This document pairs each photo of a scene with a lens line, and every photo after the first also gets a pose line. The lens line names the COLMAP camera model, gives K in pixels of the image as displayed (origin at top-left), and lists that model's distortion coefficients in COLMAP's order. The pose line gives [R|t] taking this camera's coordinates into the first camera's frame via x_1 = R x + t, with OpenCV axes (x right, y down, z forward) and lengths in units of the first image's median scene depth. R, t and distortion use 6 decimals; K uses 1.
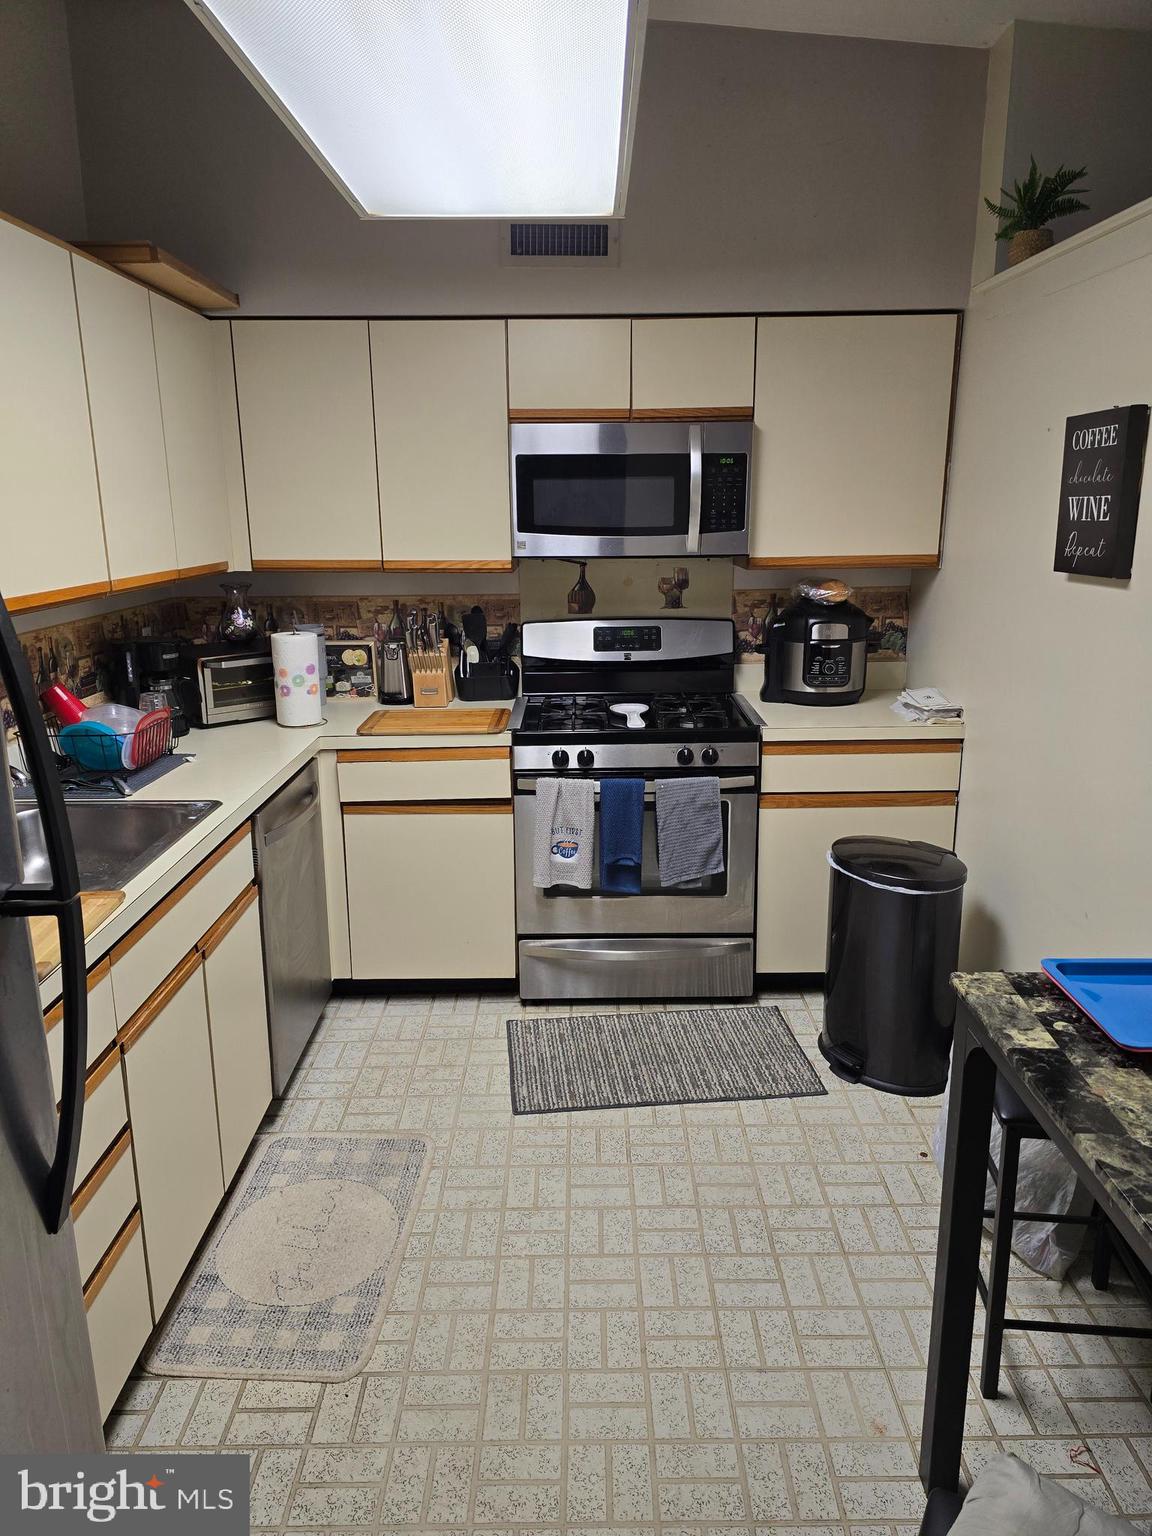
lens RADIAL K [[1009.2, 0, 595.4], [0, 1009.2, 741.5], [0, 0, 1]] dist [0.079544, -0.072079]
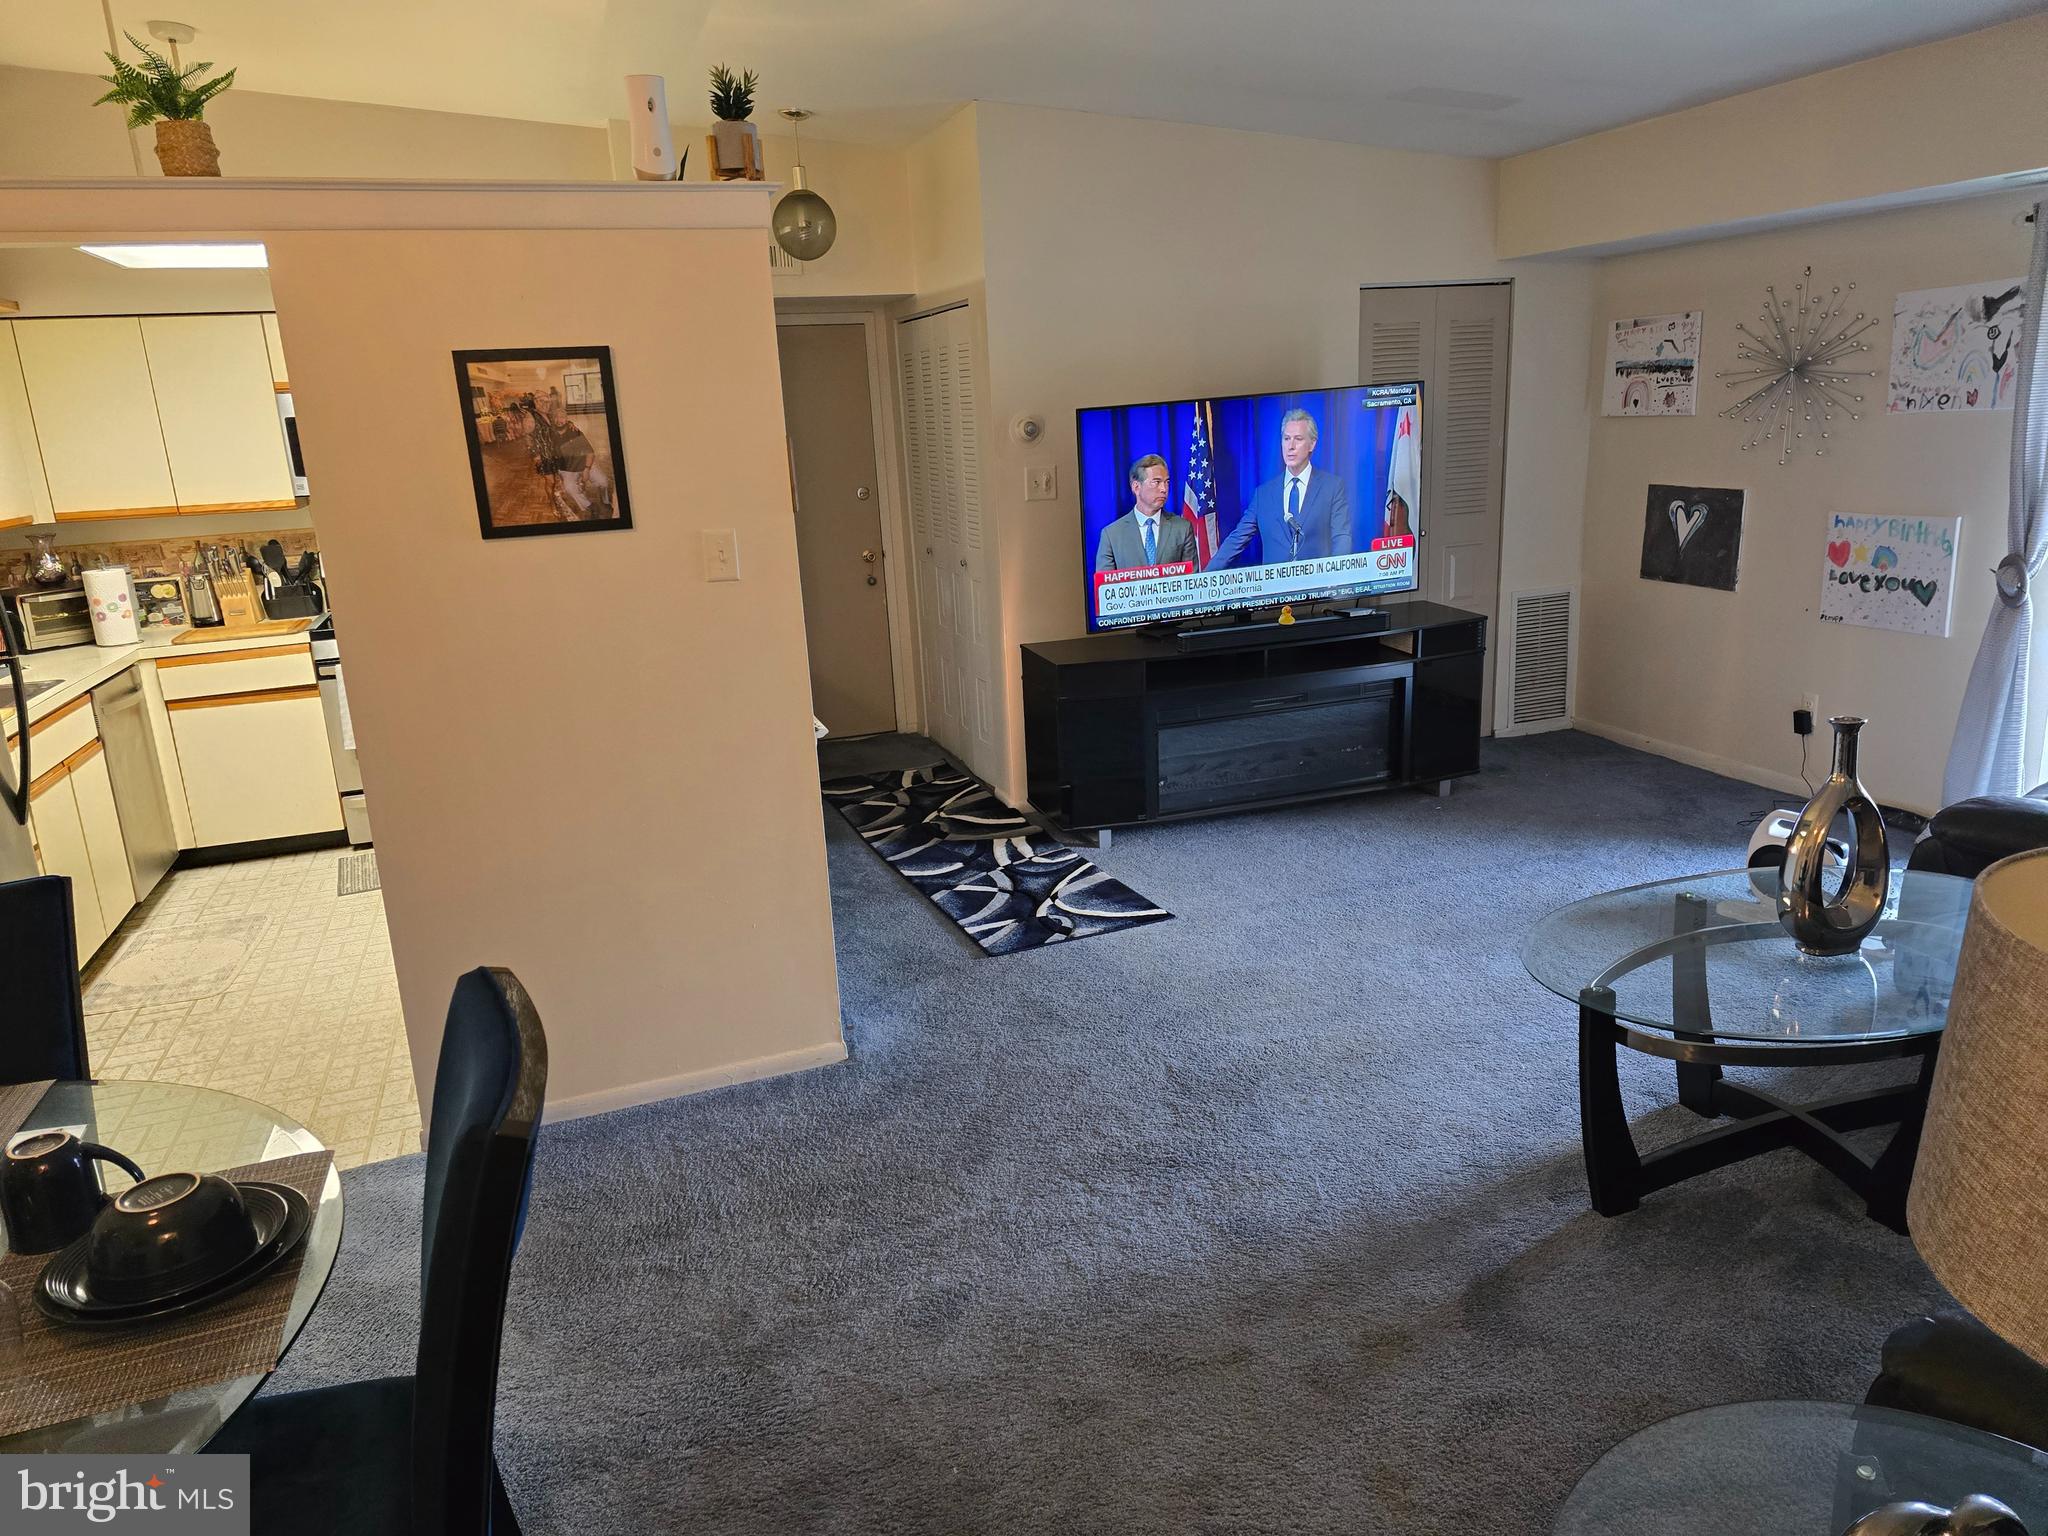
lens RADIAL K [[1345.6, 0, 1030.8], [0, 1345.6, 760.5], [0, 0, 1]] dist [0.079544, -0.072079]
pose [[0.945697, -0.120492, 0.301892, 0.230212], [0.117311, 0.992680, 0.028715, 0.202268], [-0.303142, 0.008259, 0.952910, -0.903148]]
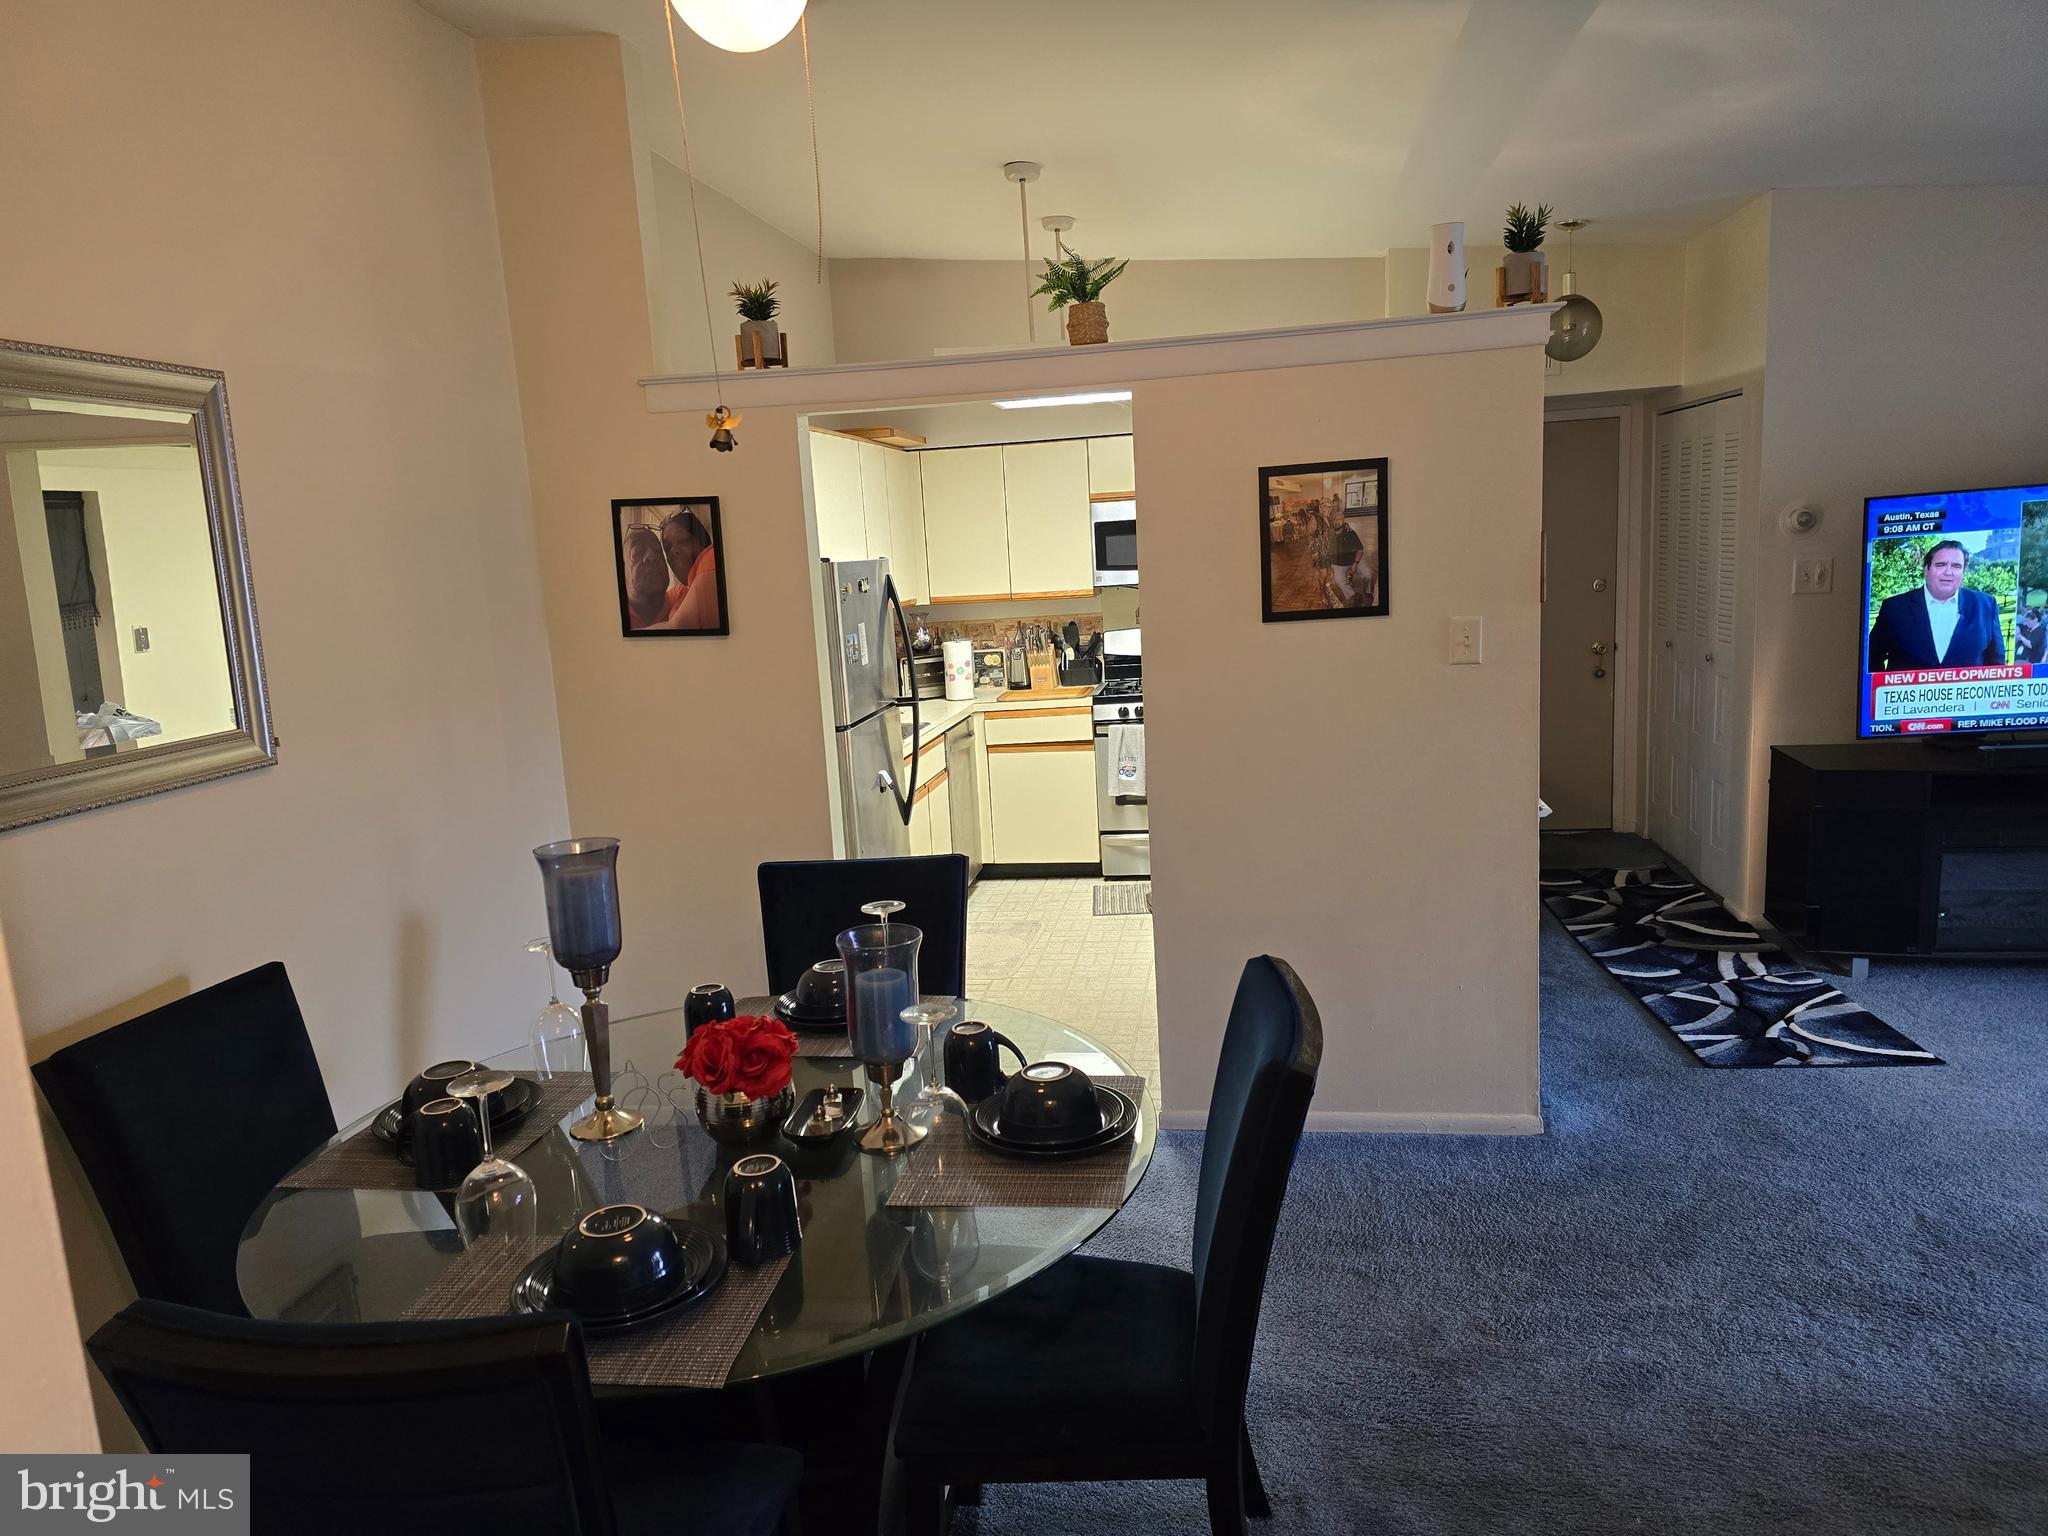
lens RADIAL K [[1350.7, 0, 1023.4], [0, 1350.7, 775.8], [0, 0, 1]] dist [0.069869, -0.070546]
pose [[0.982516, -0.021384, -0.184948, 0.186310], [0.010751, 0.998241, -0.058306, 0.221611], [0.185870, 0.055298, 0.981017, -1.013077]]
